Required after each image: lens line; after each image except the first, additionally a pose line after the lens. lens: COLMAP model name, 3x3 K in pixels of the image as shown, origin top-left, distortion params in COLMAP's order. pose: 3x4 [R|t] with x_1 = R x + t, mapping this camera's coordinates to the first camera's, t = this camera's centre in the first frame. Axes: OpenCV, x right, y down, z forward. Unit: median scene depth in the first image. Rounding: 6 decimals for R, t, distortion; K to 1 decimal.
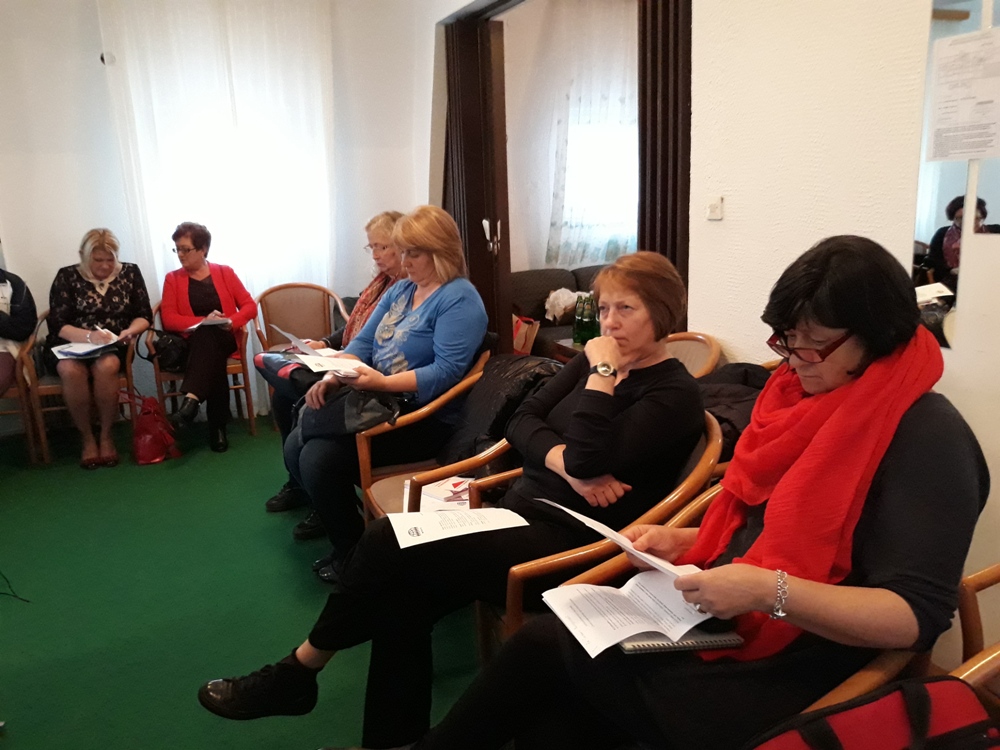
lens RADIAL K [[800.6, 0, 500.0], [0, 800.6, 375.0], [0, 0, 1]] dist [0.050186, -0.000999]
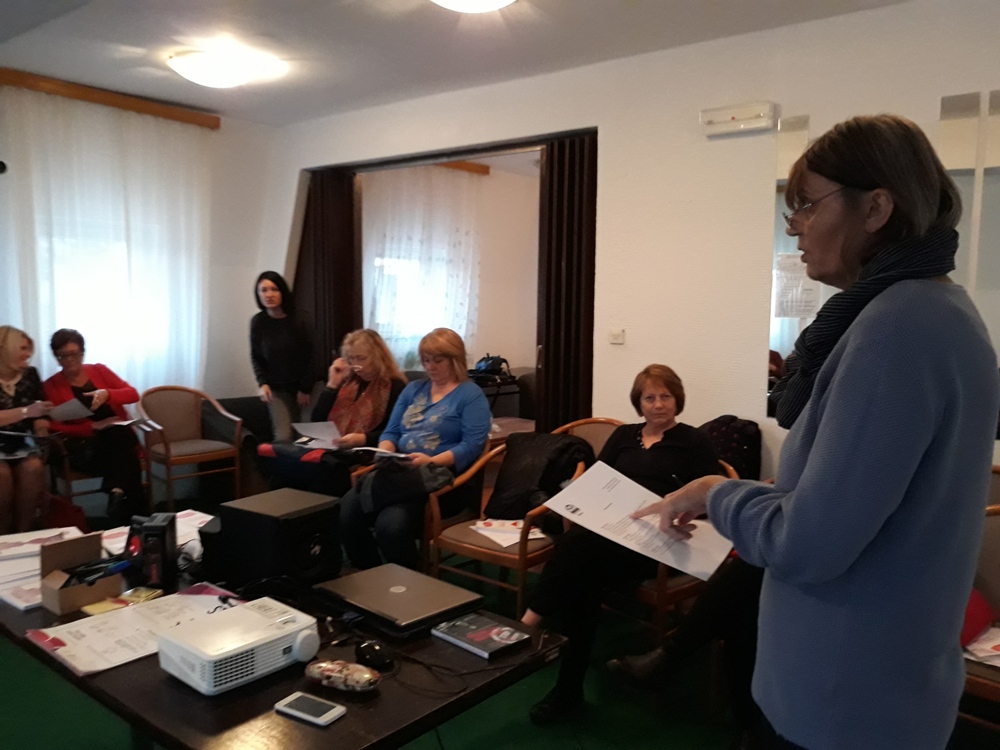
lens RADIAL K [[797.9, 0, 500.0], [0, 797.9, 375.0], [0, 0, 1]] dist [-0.031810, -0.001410]
pose [[0.874271, 0.009475, 0.485345, -0.503790], [0.057843, 0.990653, -0.123535, 0.033687], [-0.481979, 0.136077, 0.865551, -0.143495]]
